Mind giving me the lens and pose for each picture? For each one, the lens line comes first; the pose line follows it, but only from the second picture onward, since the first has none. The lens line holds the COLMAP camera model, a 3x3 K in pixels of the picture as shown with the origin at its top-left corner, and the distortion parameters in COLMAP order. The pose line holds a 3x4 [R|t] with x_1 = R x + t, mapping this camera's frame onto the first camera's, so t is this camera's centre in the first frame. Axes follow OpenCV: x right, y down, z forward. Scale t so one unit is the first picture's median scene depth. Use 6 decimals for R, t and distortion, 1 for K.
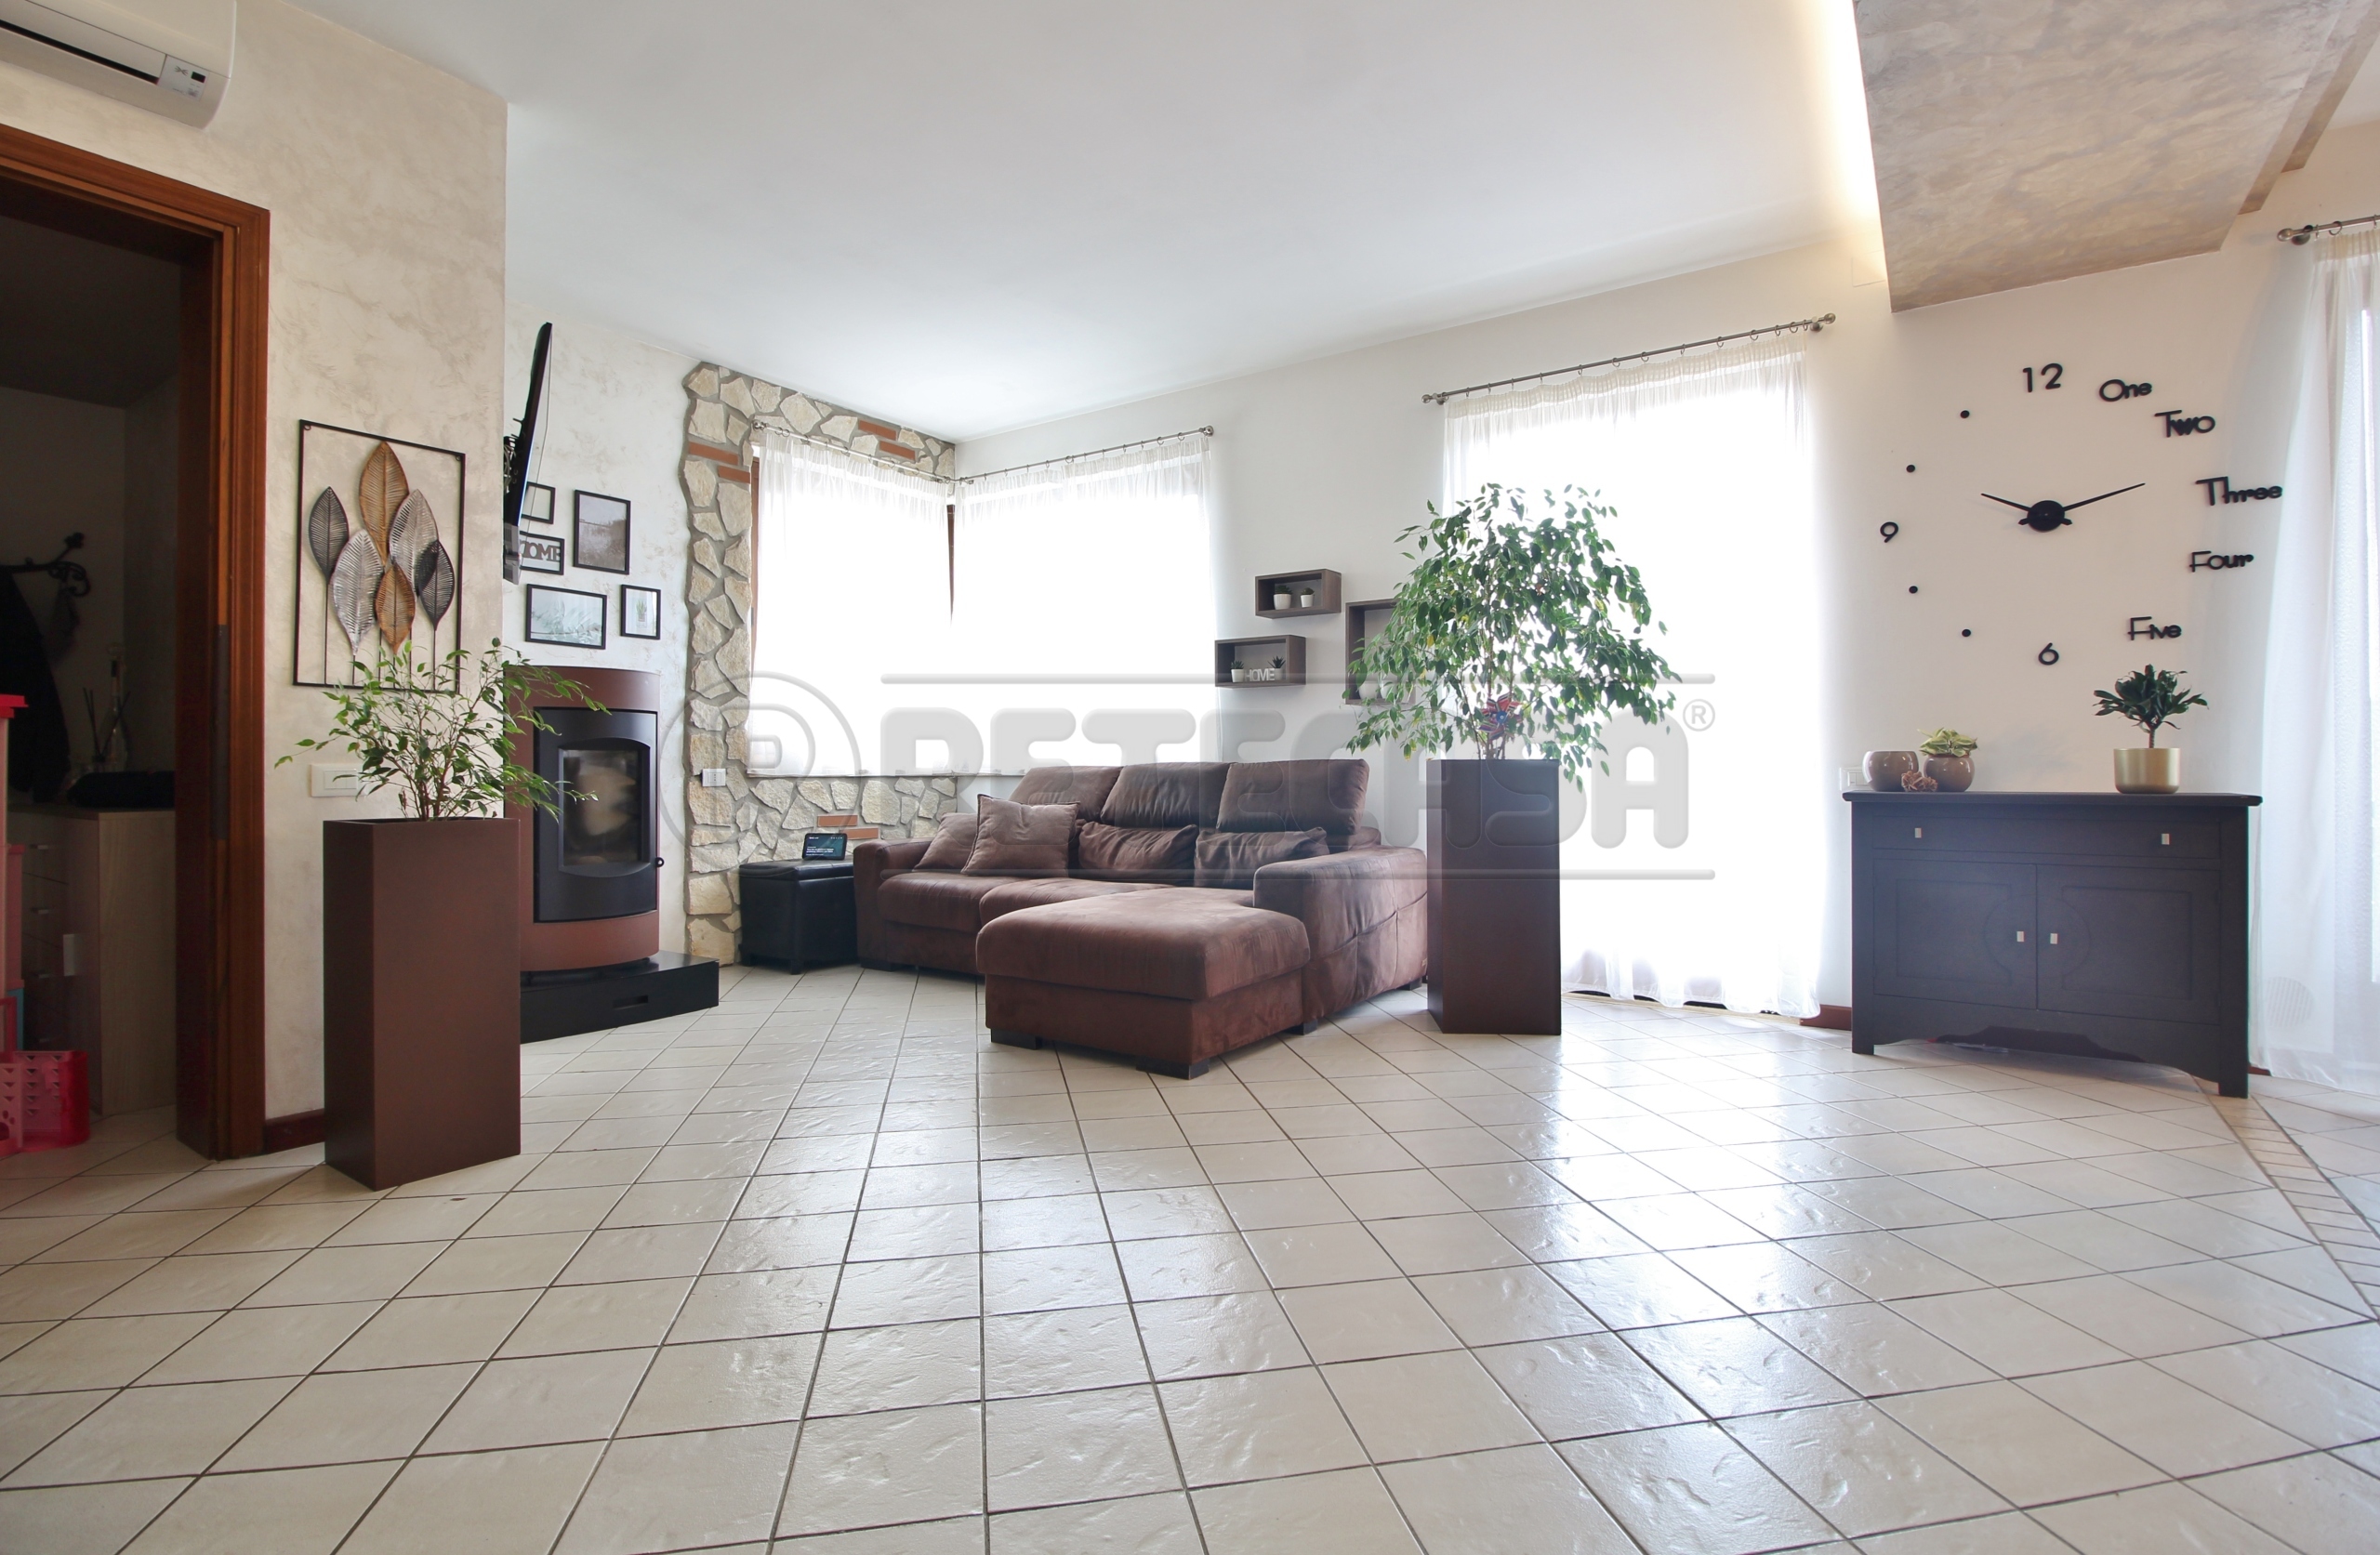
lens RADIAL K [[1122.1, 0, 1200.3], [0, 1122.1, 764.9], [0, 0, 1]] dist [-0.011223, -0.004839]
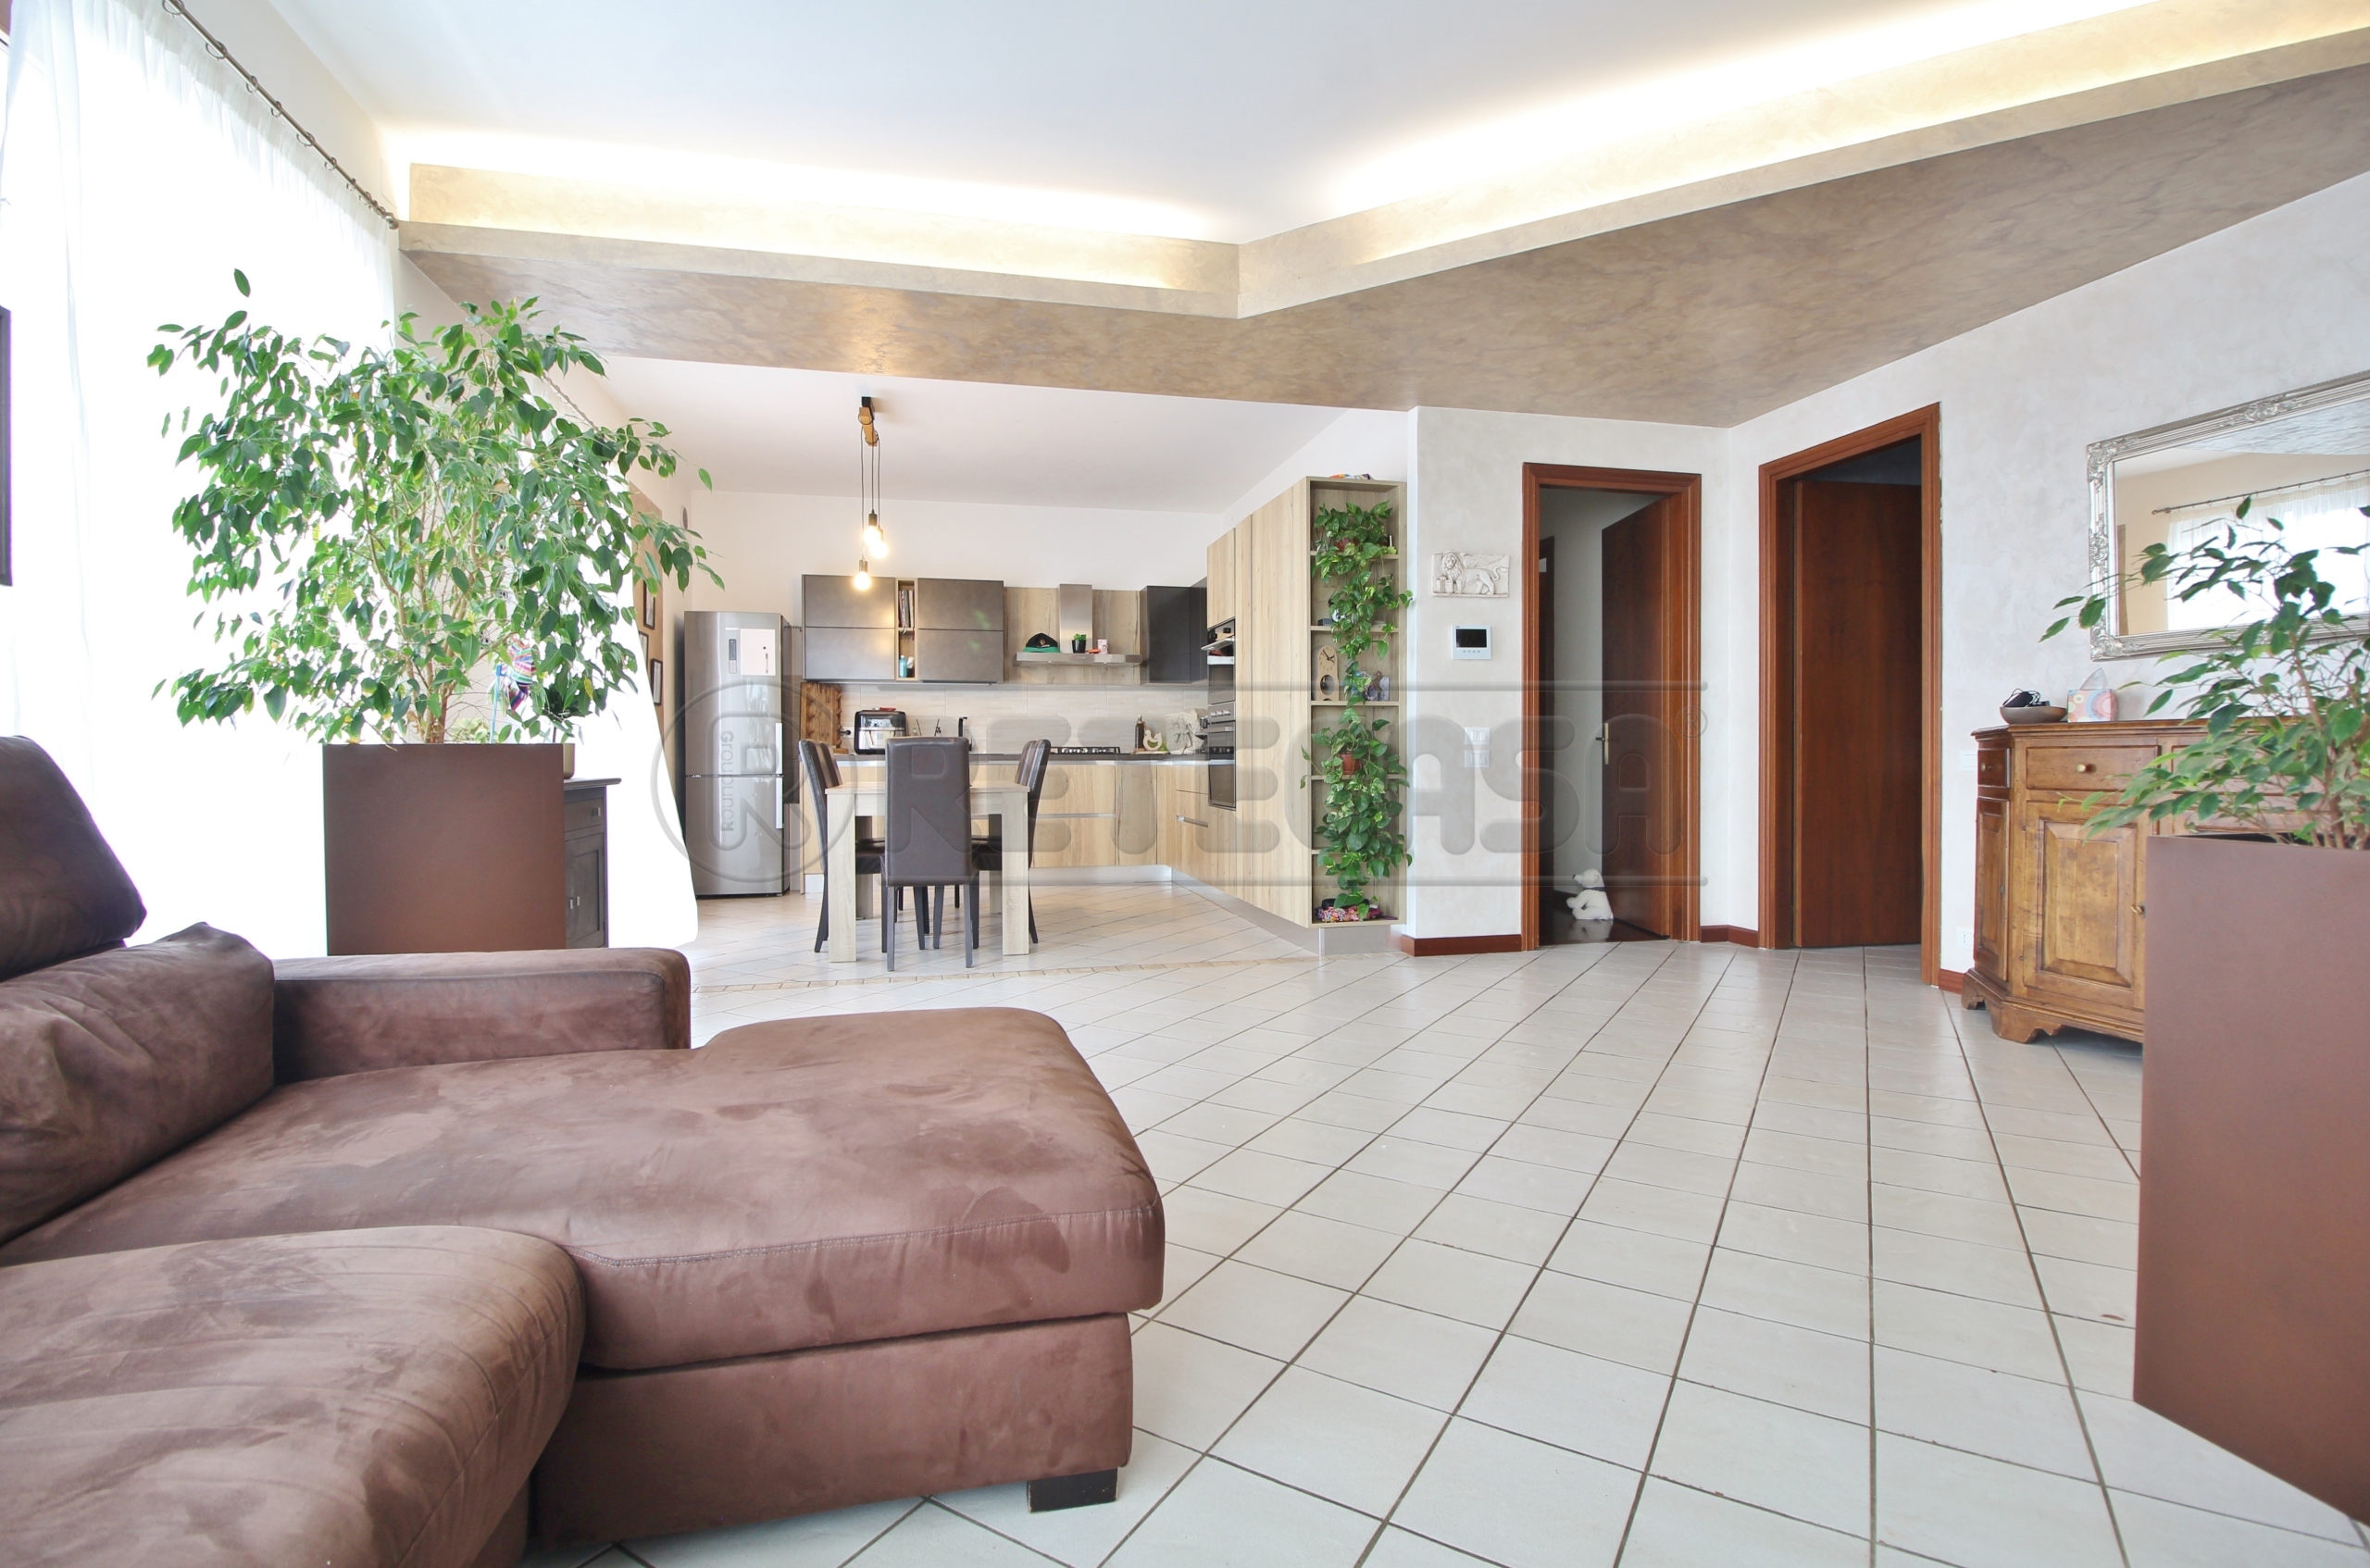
lens RADIAL K [[1113.9, 0, 1180.7], [0, 1113.9, 767.1], [0, 0, 1]] dist [-0.003626, -0.003673]
pose [[-0.729414, -0.000527, 0.684073, -0.446536], [0.005877, 0.999958, 0.007038, 0.006242], [-0.684047, 0.009154, -0.729380, 1.220914]]
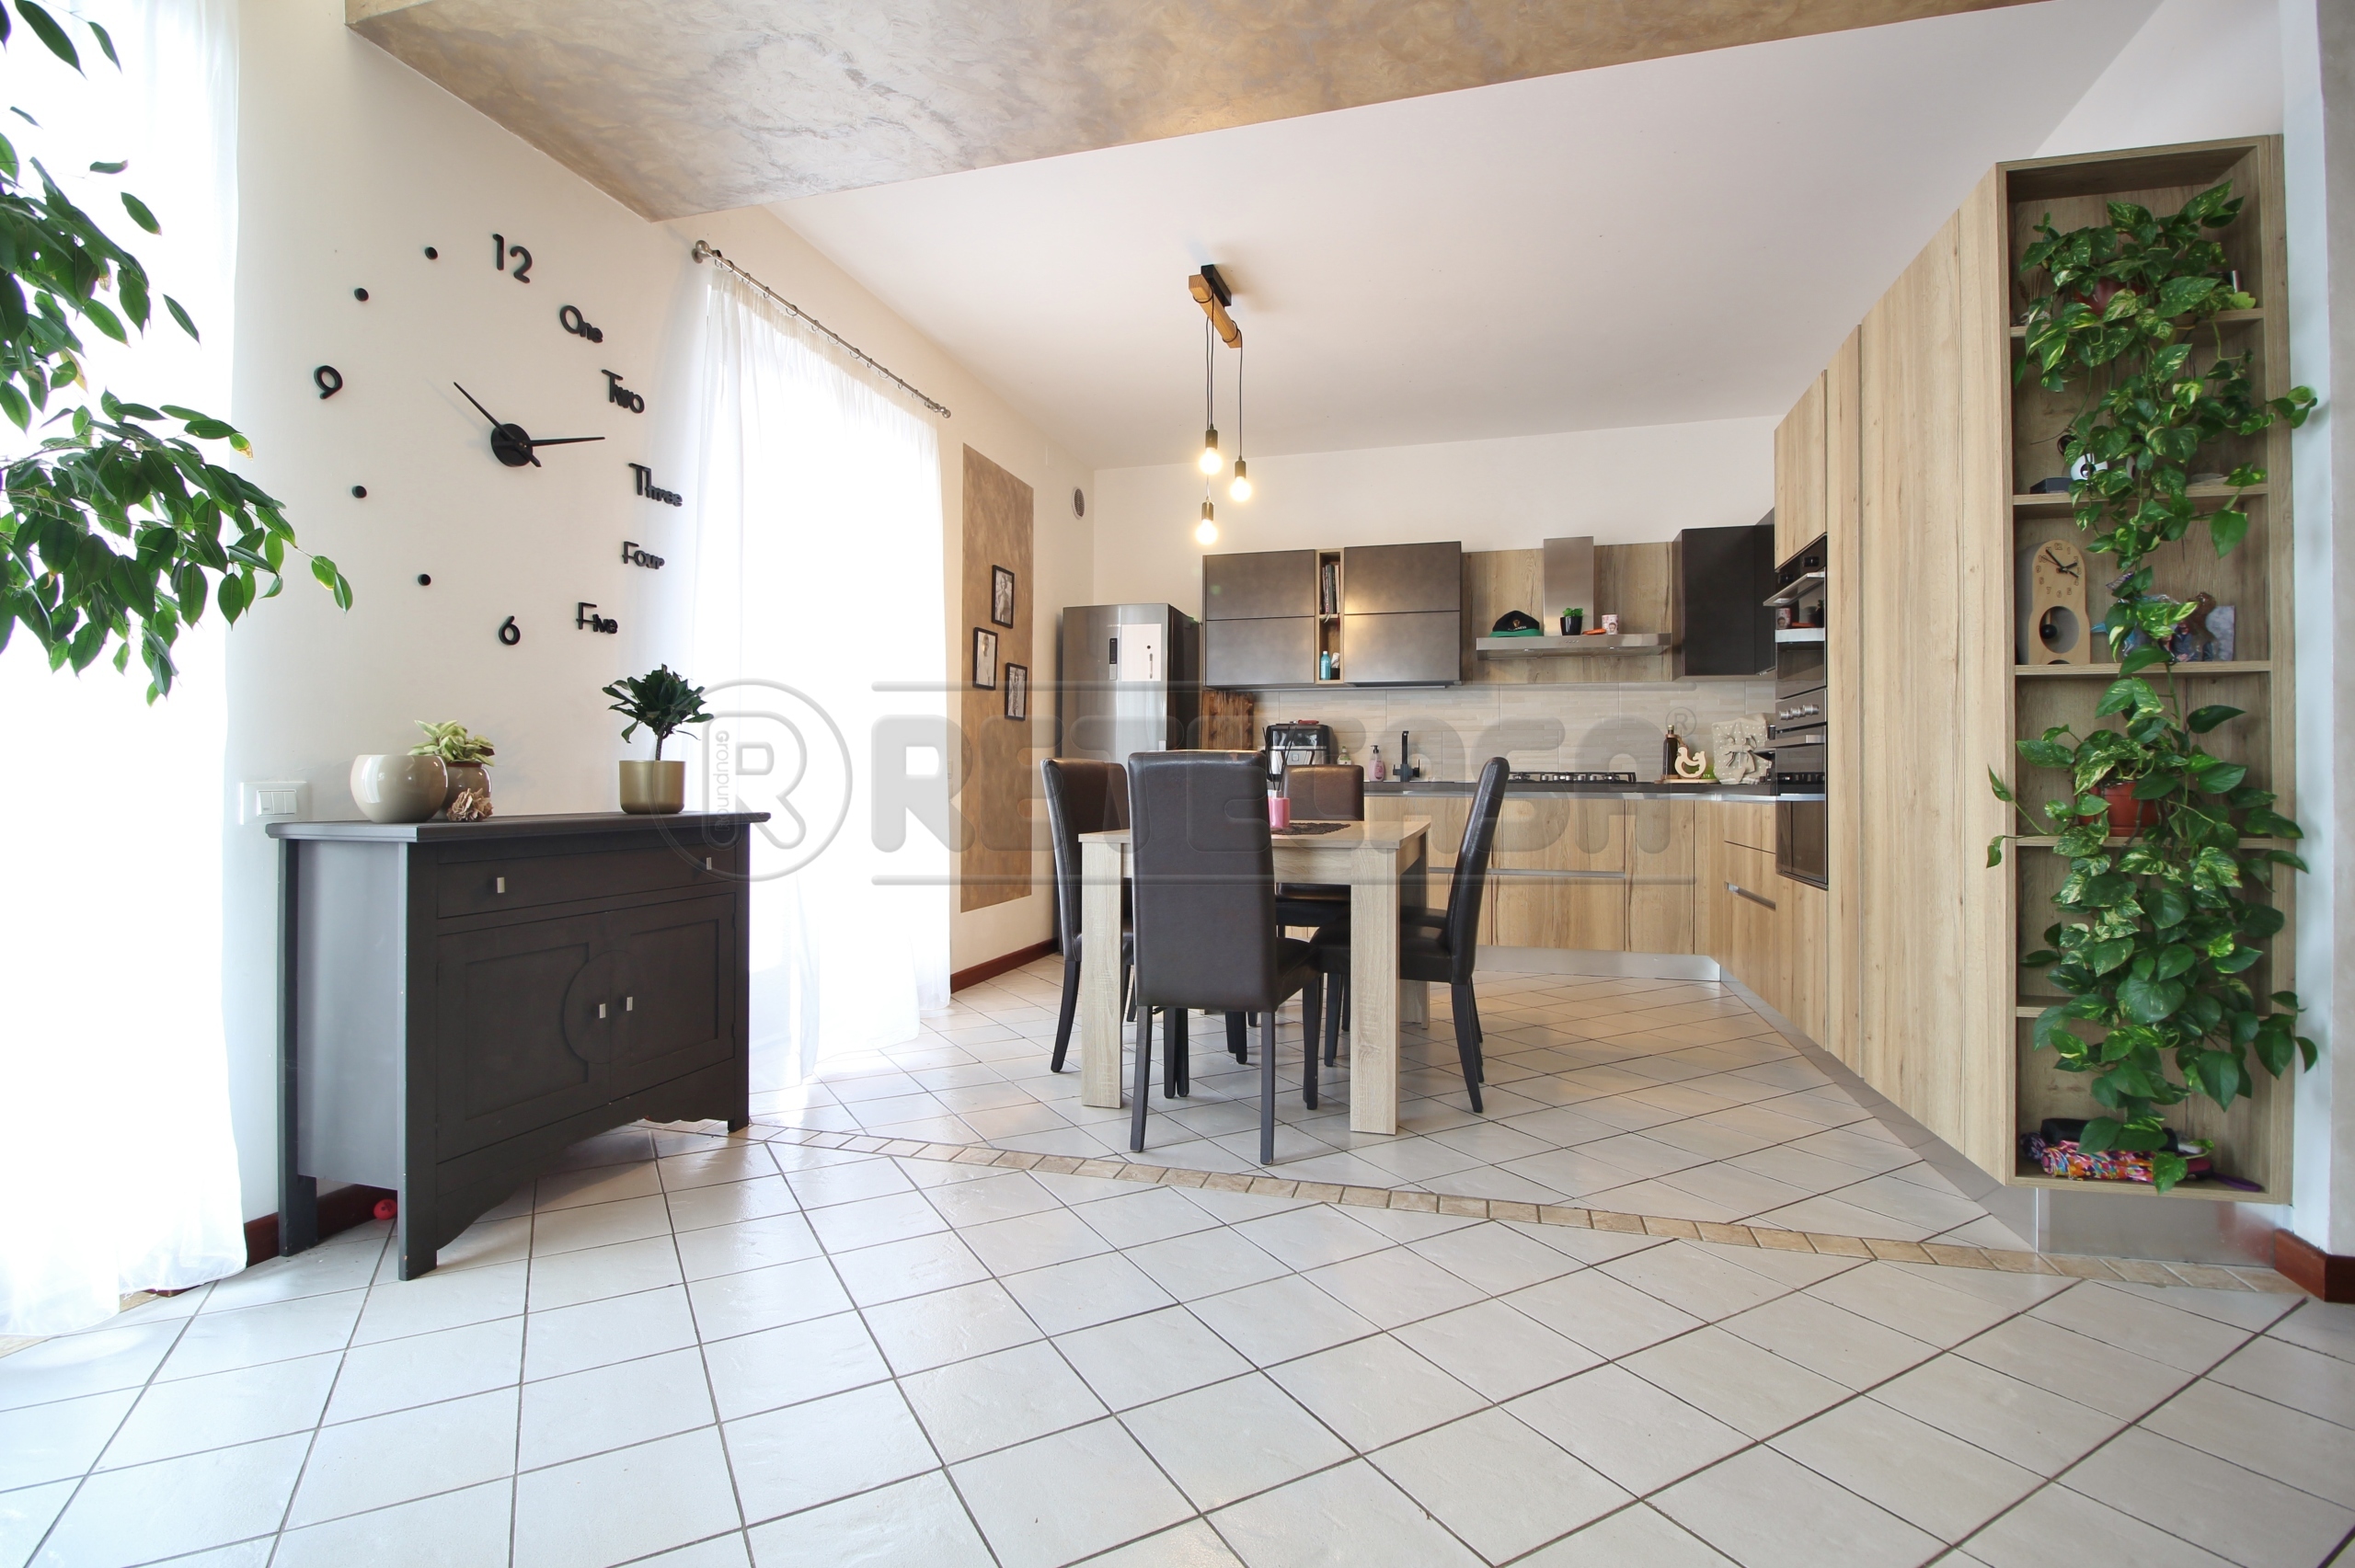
lens RADIAL K [[1095.9, 0, 1179.5], [0, 1095.9, 770.8], [0, 0, 1]] dist [-0.005317, -0.009702]
pose [[-0.311145, 0.011975, 0.950287, -0.064907], [-0.004150, 0.999894, -0.013959, 0.002278], [-0.950353, -0.008287, -0.311062, 0.748402]]
